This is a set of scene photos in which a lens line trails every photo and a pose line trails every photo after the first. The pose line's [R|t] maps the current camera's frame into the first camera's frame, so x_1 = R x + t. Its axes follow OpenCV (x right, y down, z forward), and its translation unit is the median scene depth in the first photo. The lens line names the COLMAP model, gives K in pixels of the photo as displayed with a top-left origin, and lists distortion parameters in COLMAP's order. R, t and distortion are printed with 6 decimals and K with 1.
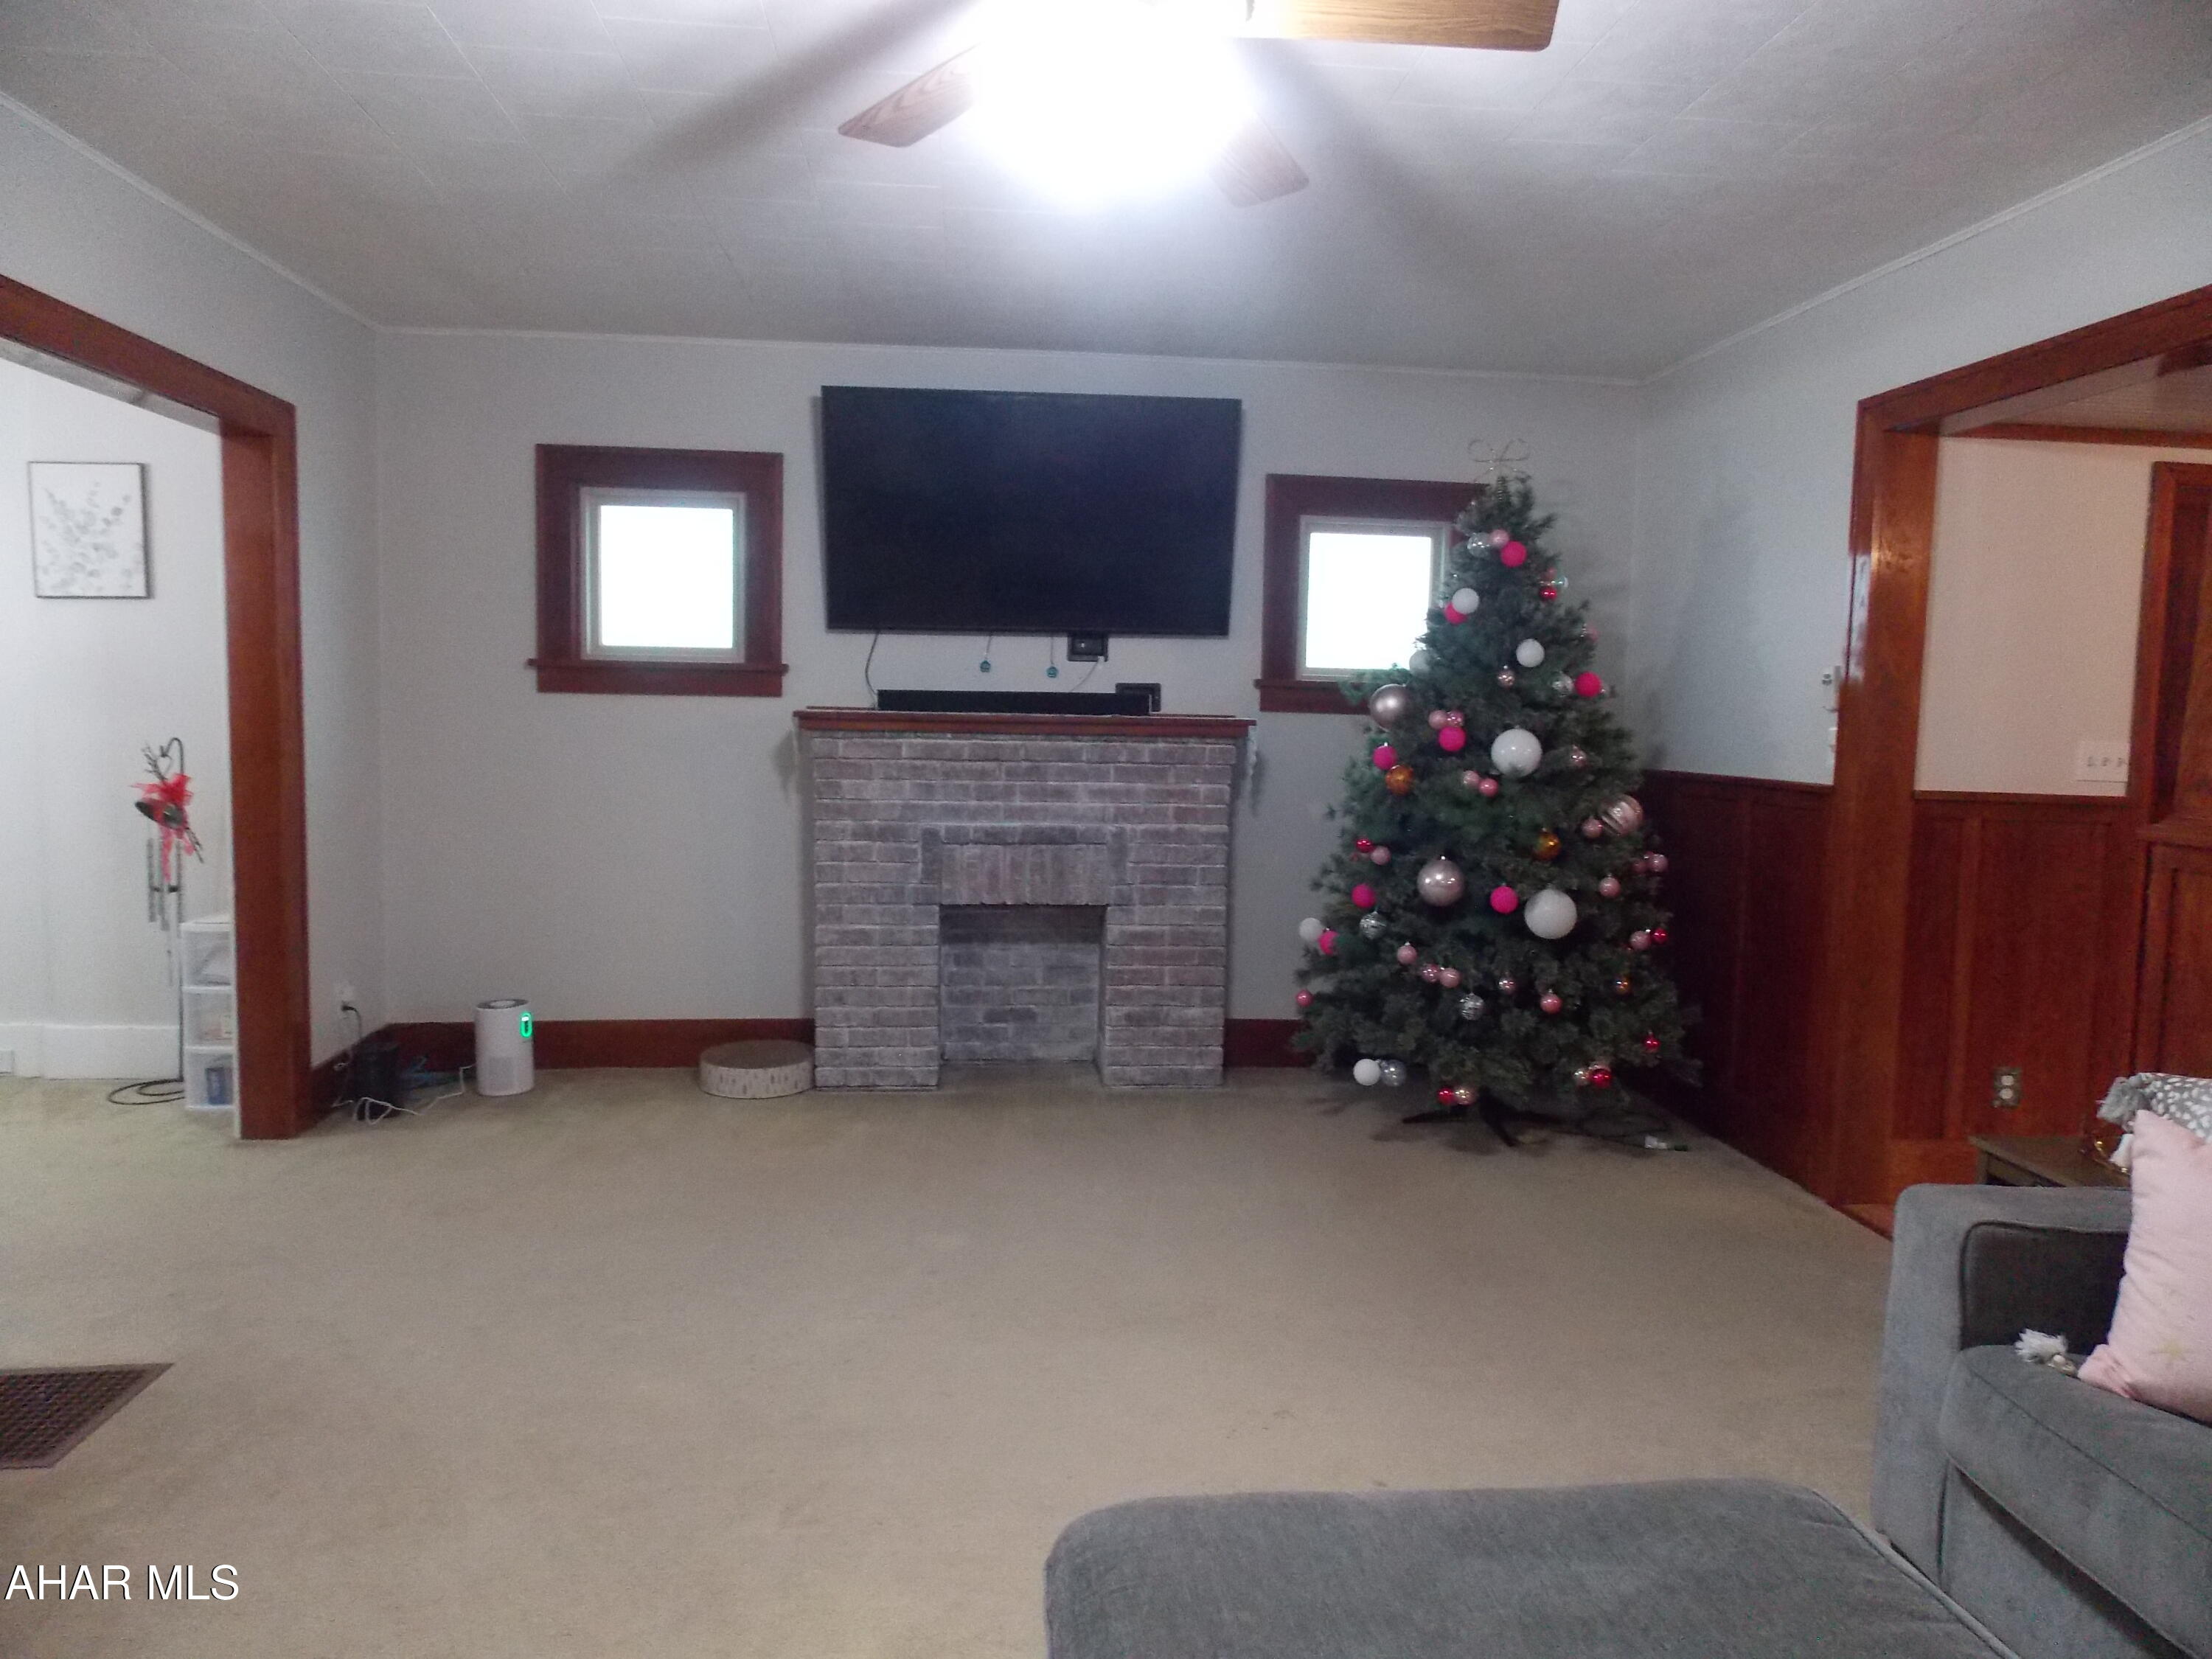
lens RADIAL K [[1461.0, 0, 1104.6], [0, 1461.0, 820.2], [0, 0, 1]] dist [0.001738, -0.003788]
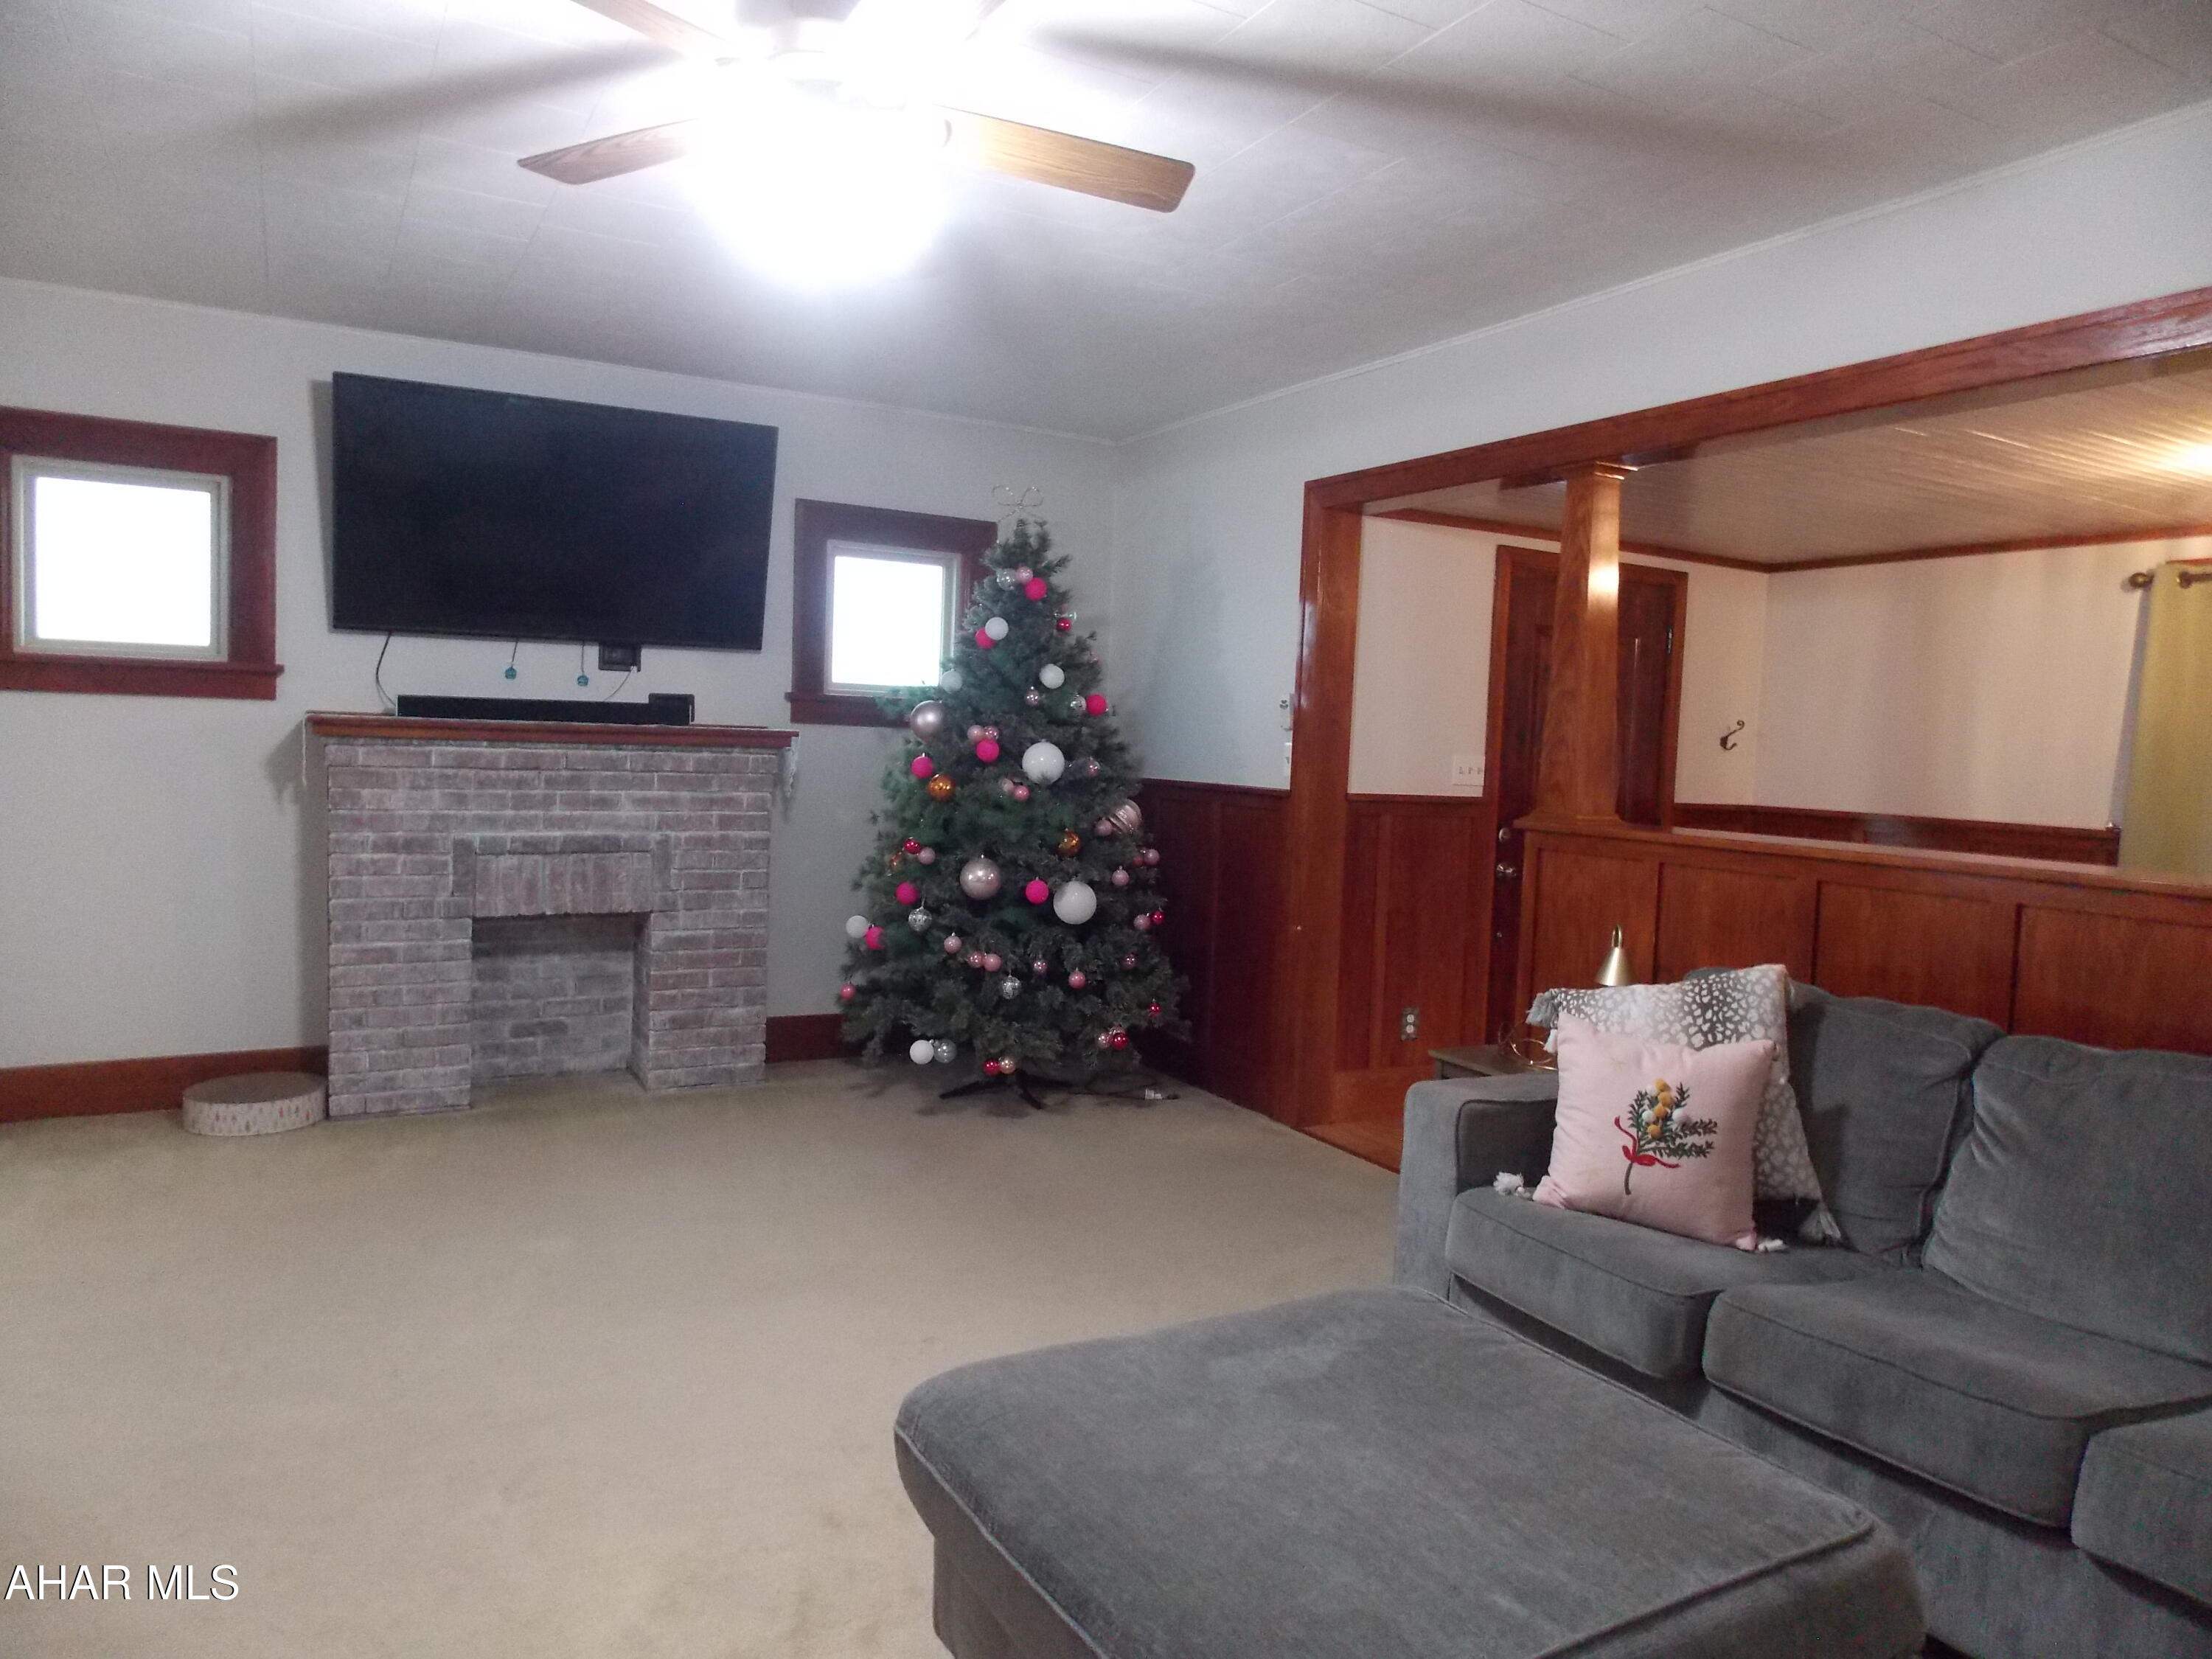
lens RADIAL K [[1458.7, 0, 1109.3], [0, 1458.7, 826.9], [0, 0, 1]] dist [-0.001364, -0.002348]
pose [[0.916296, -0.014629, 0.400235, -0.117250], [0.015514, 0.999879, 0.001030, 0.003184], [-0.400202, 0.005265, 0.916412, -0.060989]]
